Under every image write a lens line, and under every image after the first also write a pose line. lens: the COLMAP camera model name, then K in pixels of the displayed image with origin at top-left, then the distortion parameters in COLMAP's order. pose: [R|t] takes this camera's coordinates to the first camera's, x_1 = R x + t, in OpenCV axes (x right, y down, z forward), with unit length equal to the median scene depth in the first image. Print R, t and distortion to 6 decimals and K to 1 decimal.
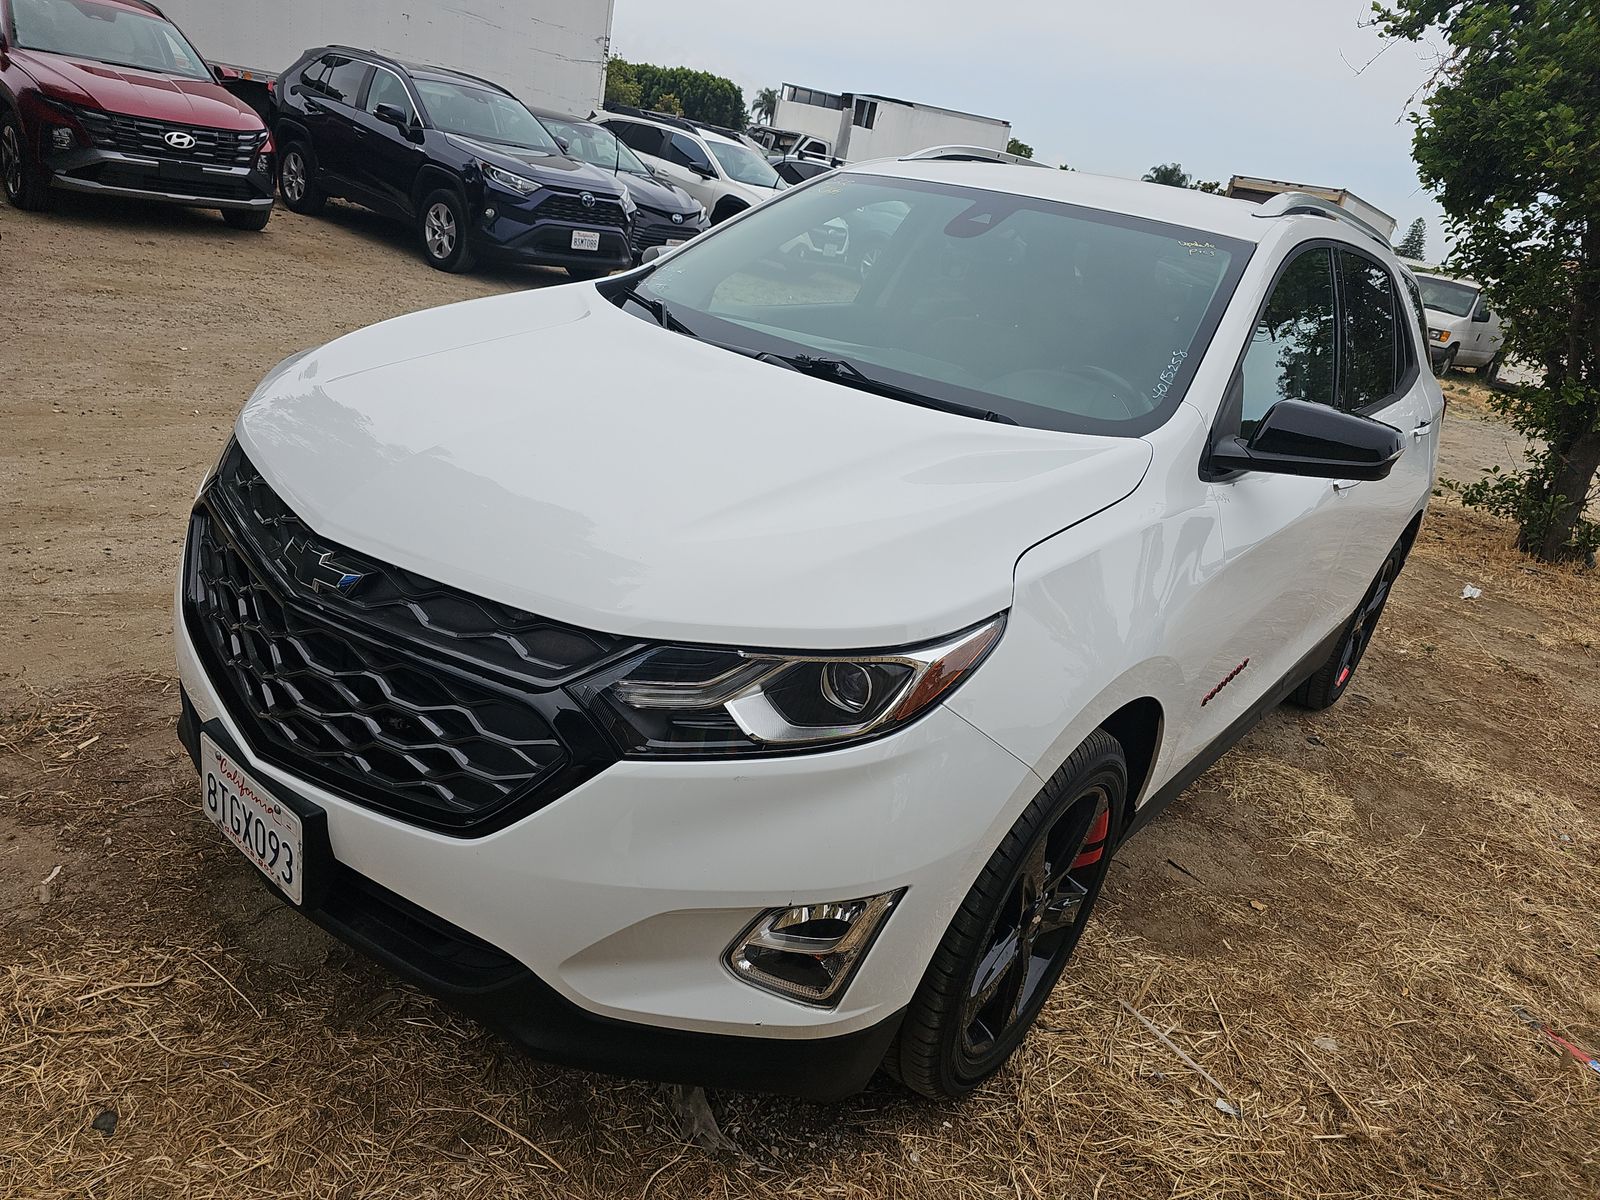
lens RADIAL K [[1076.9, 0, 789.8], [0, 1076.9, 608.8], [0, 0, 1]] dist [0.012249, -0.011659]
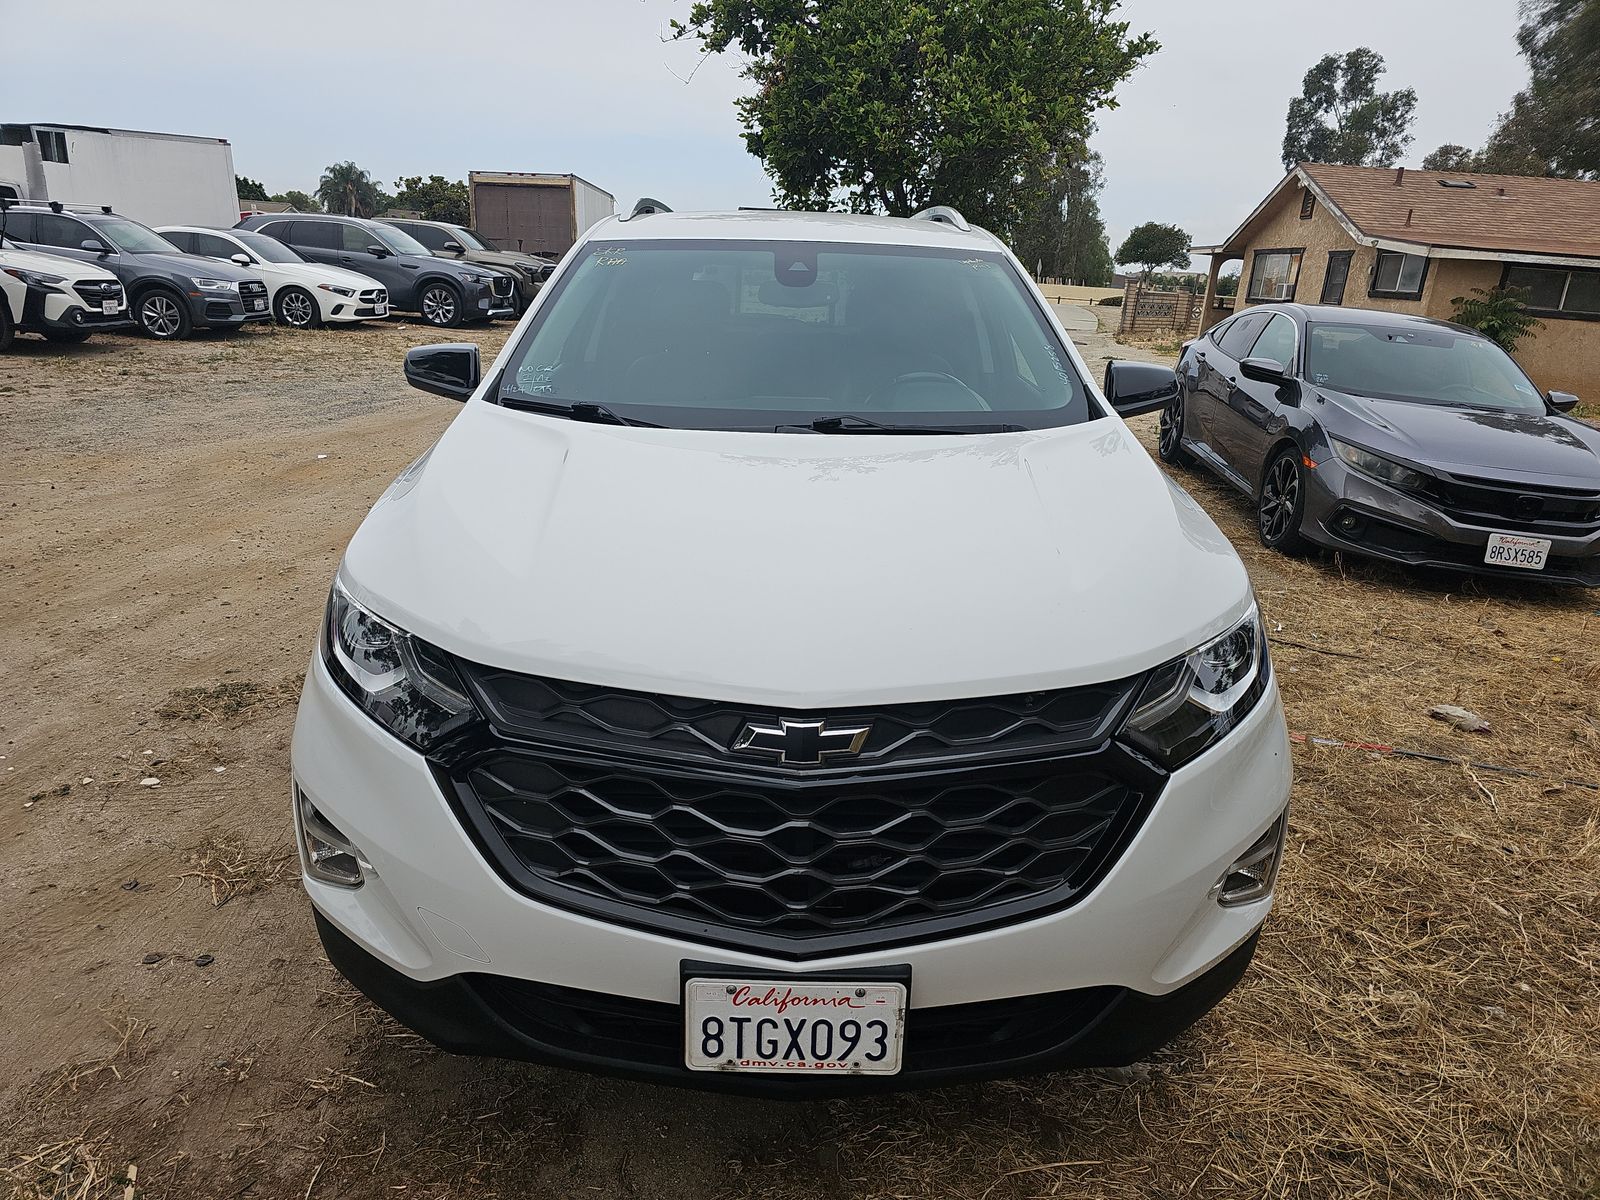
lens RADIAL K [[1076.9, 0, 787.6], [0, 1076.9, 596.7], [0, 0, 1]] dist [0.012249, -0.011659]
pose [[0.760007, -0.328367, 0.560861, -0.229681], [0.330080, 0.938412, 0.102129, -0.064256], [-0.559854, 0.107511, 0.821587, 0.052047]]
